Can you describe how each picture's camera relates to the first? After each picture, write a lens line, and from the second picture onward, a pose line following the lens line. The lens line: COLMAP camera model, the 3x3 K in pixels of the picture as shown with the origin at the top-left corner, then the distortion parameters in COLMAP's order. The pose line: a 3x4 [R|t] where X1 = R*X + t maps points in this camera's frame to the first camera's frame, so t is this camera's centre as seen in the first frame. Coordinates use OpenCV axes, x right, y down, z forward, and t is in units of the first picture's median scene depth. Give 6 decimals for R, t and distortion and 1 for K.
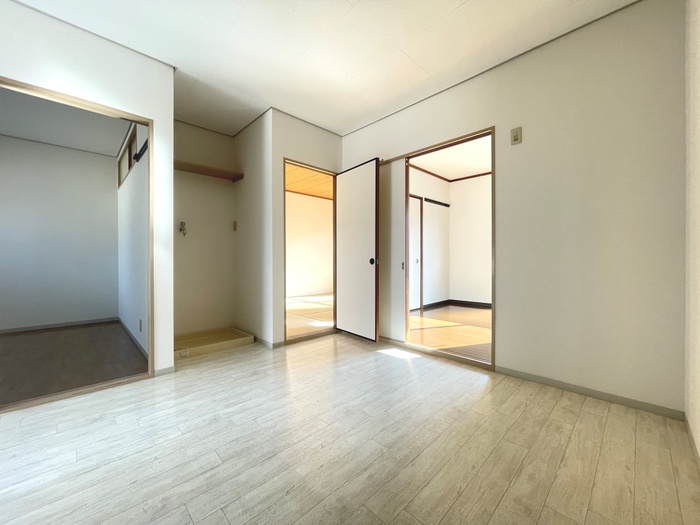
lens RADIAL K [[282.8, 0, 351.3], [0, 282.8, 260.8], [0, 0, 1]] dist [-0.002648, -0.000293]
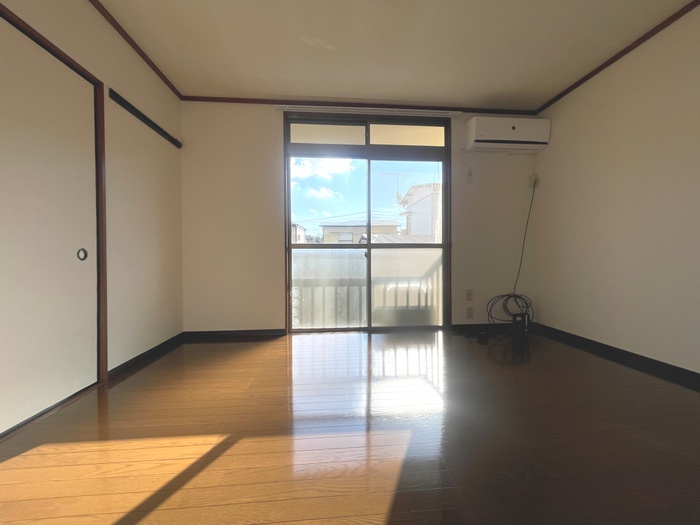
lens RADIAL K [[282.8, 0, 351.3], [0, 282.8, 260.8], [0, 0, 1]] dist [-0.002648, -0.000293]
pose [[0.632992, -0.006970, 0.774127, 0.312005], [0.003380, 0.999975, 0.006240, 0.014007], [-0.774151, -0.001333, 0.633000, 0.938505]]
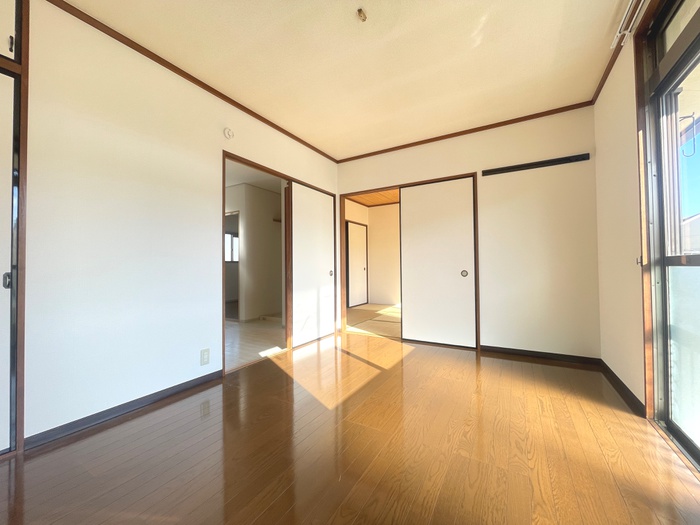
lens RADIAL K [[282.8, 0, 351.3], [0, 282.8, 260.8], [0, 0, 1]] dist [-0.002648, -0.000293]
pose [[0.266585, -0.020155, -0.963601, 1.427267], [0.006887, 0.999796, -0.019007, -0.032077], [0.963787, -0.001570, 0.266669, 1.035571]]
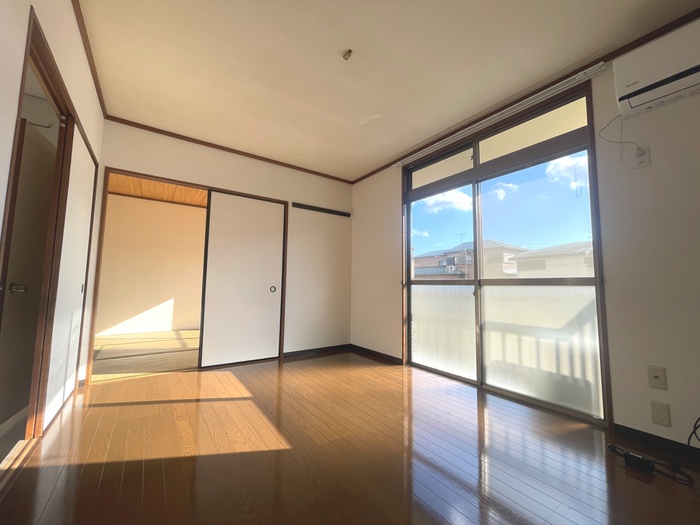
lens RADIAL K [[282.8, 0, 351.3], [0, 282.8, 260.8], [0, 0, 1]] dist [-0.002648, -0.000293]
pose [[0.987962, 0.003309, -0.154660, 0.965376], [-0.017327, 0.995848, -0.089372, -0.018319], [0.153722, 0.090976, 0.983917, 0.588961]]
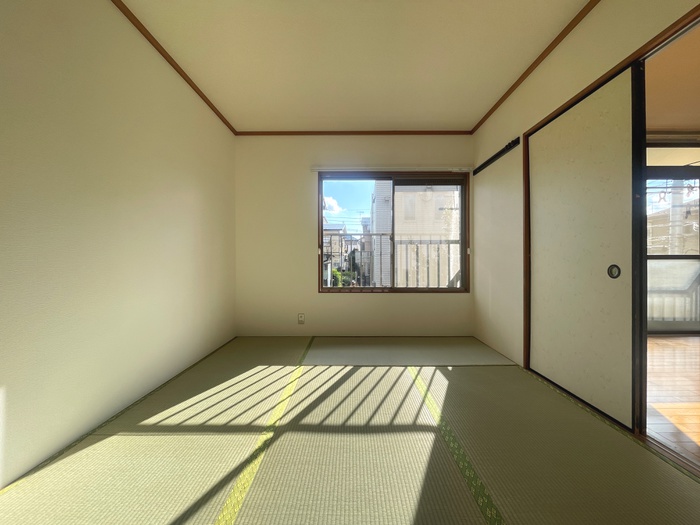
lens RADIAL K [[282.8, 0, 351.3], [0, 282.8, 260.8], [0, 0, 1]] dist [-0.002648, -0.000293]
pose [[0.700159, 0.004156, 0.713975, -0.566396], [0.002307, 0.999965, -0.008084, -0.016808], [-0.713983, 0.007307, 0.700125, 1.638526]]
